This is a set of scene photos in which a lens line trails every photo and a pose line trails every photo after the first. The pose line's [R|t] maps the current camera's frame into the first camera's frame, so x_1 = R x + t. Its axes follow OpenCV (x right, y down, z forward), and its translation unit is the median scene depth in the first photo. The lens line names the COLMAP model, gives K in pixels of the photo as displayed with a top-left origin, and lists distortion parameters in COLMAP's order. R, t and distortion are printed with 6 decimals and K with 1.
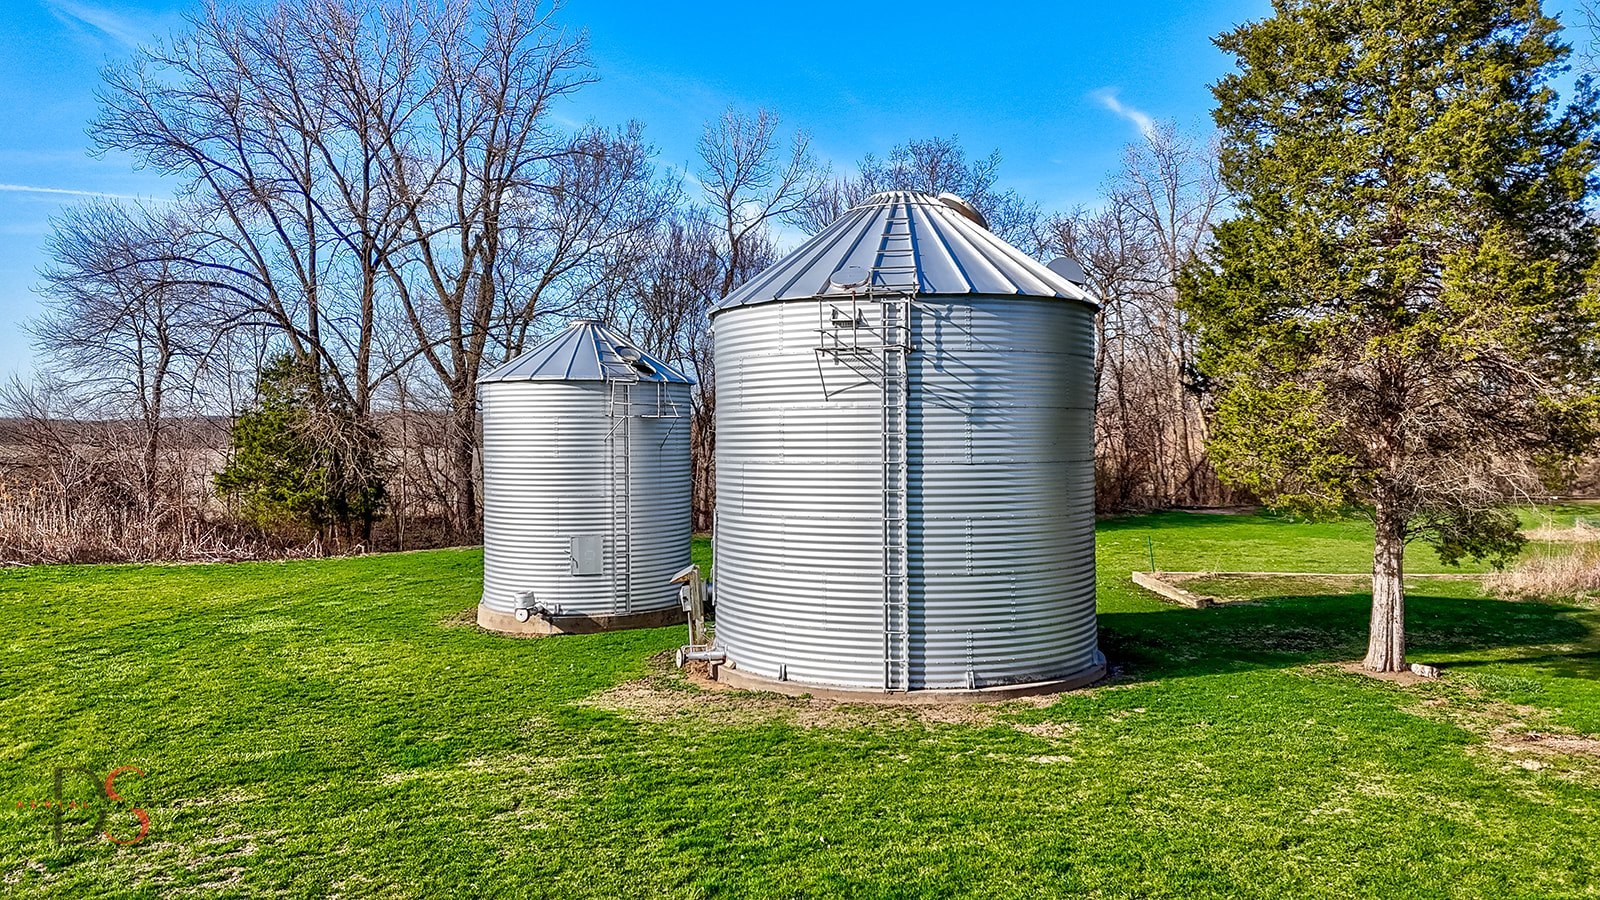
lens RADIAL K [[1162.0, 0, 794.1], [0, 1162.0, 451.2], [0, 0, 1]] dist [0.065549, -0.004954]
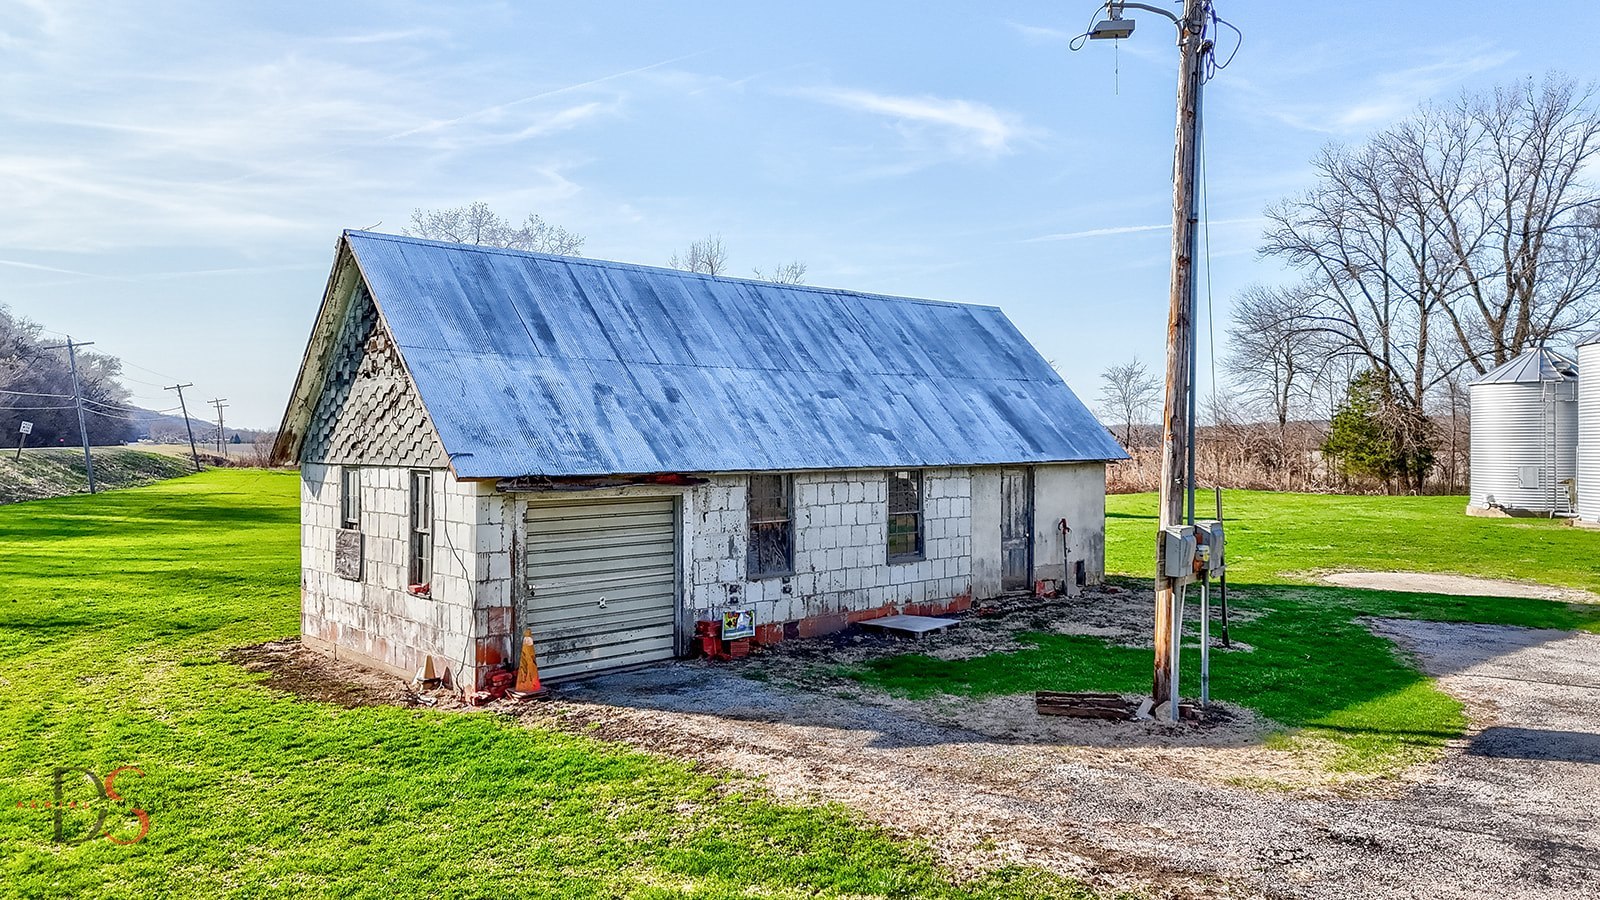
lens RADIAL K [[1162.0, 0, 794.1], [0, 1162.0, 451.2], [0, 0, 1]] dist [0.065549, -0.004954]
pose [[0.656783, 0.012865, -0.753970, 0.261768], [-0.017218, 0.999850, 0.002062, 0.036779], [0.753883, 0.011628, 0.656906, -0.626376]]
